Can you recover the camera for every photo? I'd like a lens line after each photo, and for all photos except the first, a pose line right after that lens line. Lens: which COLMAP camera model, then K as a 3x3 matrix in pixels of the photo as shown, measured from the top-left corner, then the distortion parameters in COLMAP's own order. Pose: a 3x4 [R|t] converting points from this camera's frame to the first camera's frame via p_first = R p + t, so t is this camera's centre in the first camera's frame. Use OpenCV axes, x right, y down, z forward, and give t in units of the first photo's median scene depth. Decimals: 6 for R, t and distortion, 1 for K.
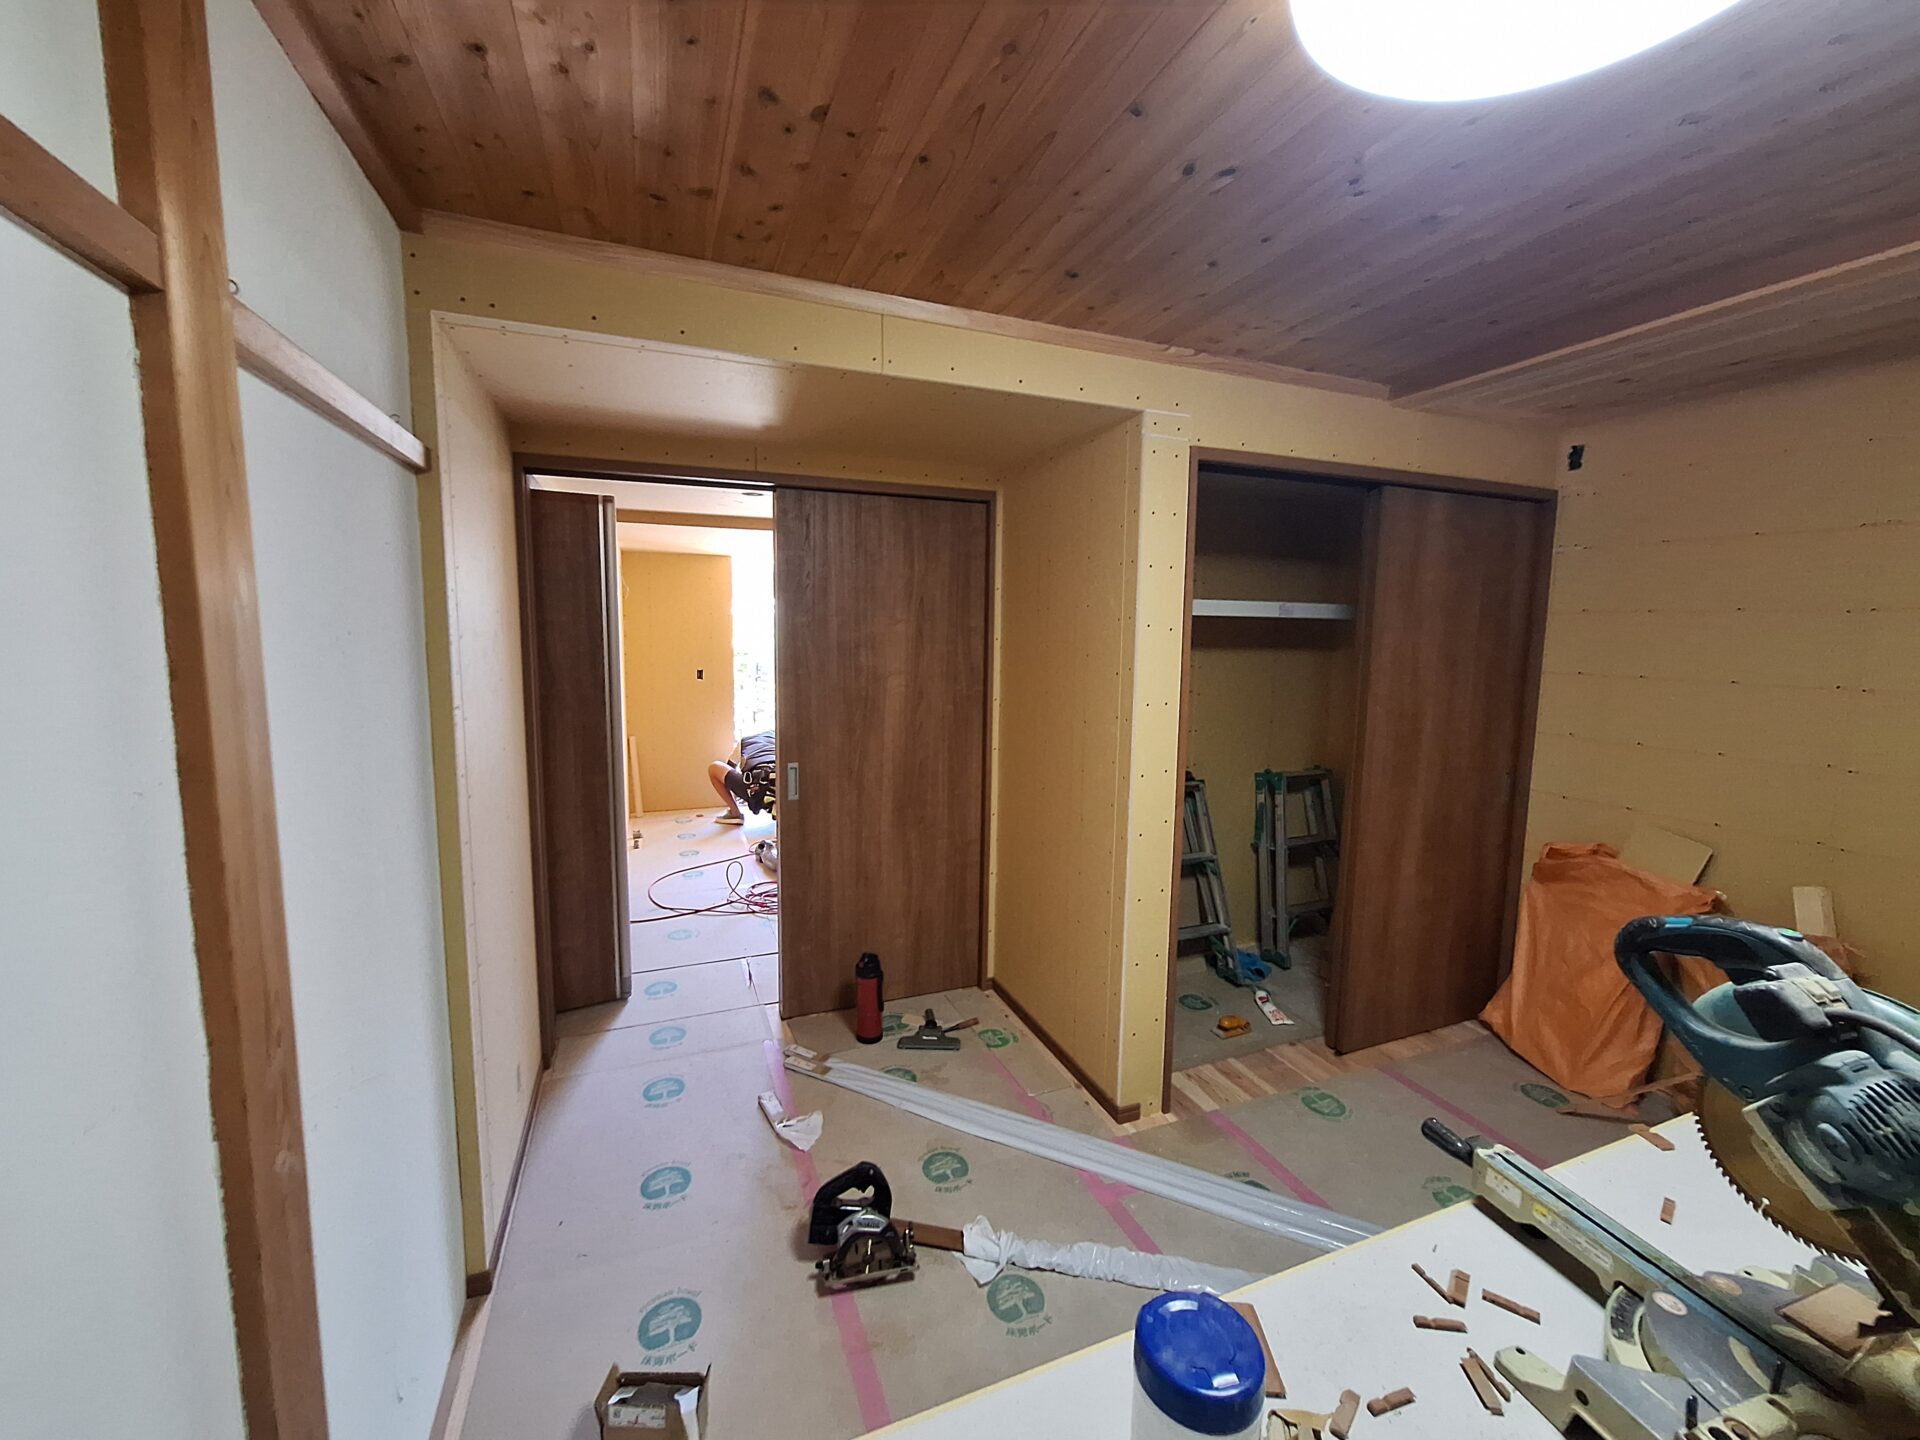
lens RADIAL K [[767.6, 0, 954.0], [0, 767.6, 714.6], [0, 0, 1]] dist [0.003750, 0.000312]
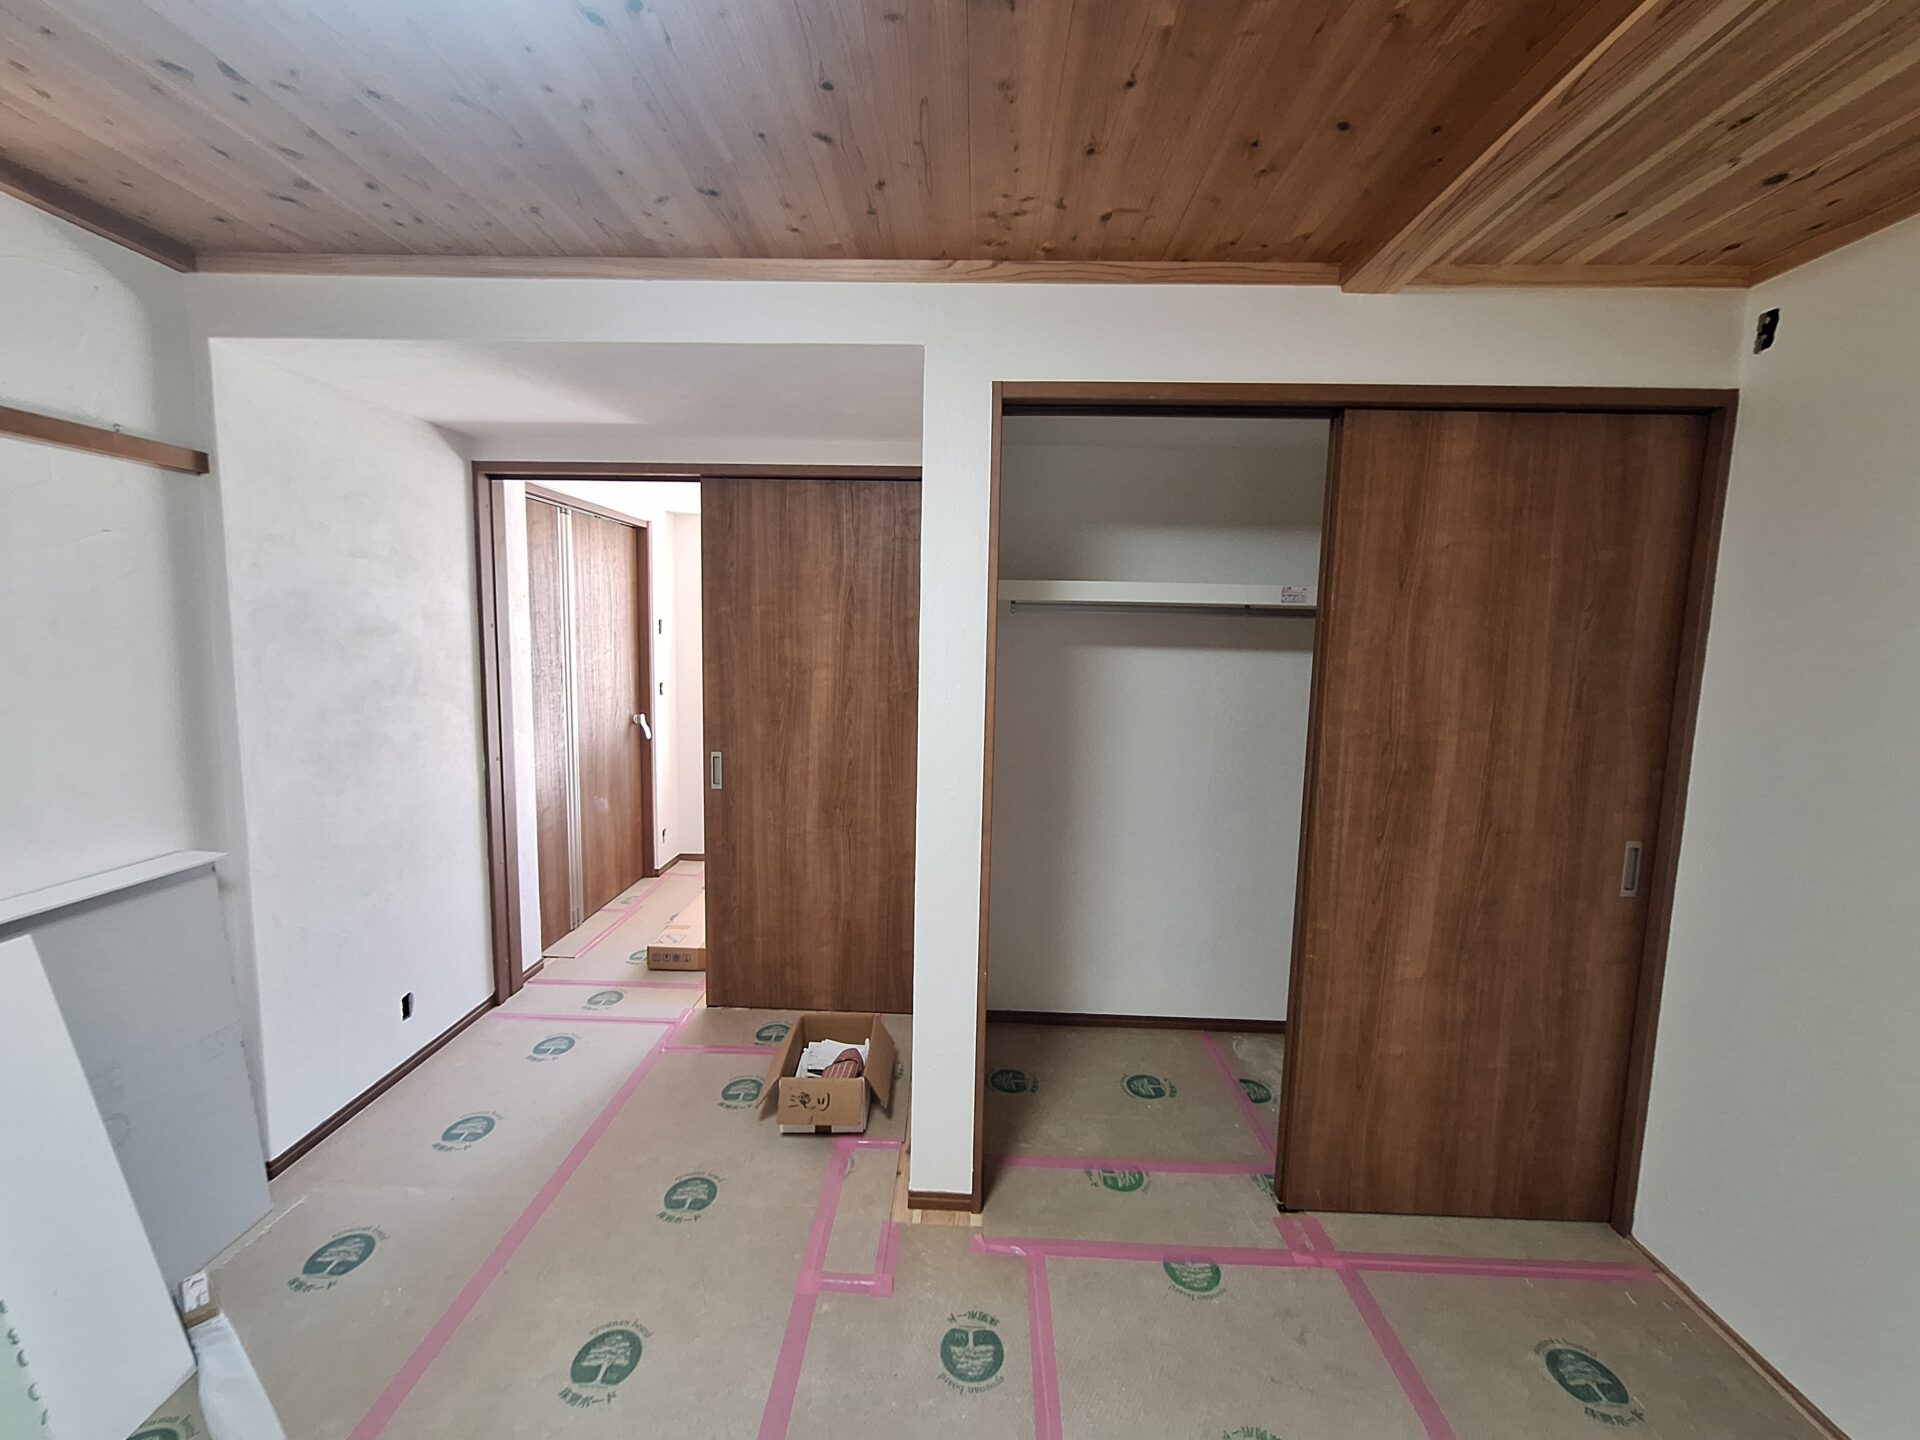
lens RADIAL K [[767.6, 0, 955.8], [0, 767.6, 716.3], [0, 0, 1]] dist [0.003750, 0.000312]
pose [[0.913763, 0.051835, -0.402927, 0.465715], [-0.055798, 0.998440, 0.001905, -0.002507], [0.402397, 0.020742, 0.915230, 0.200385]]
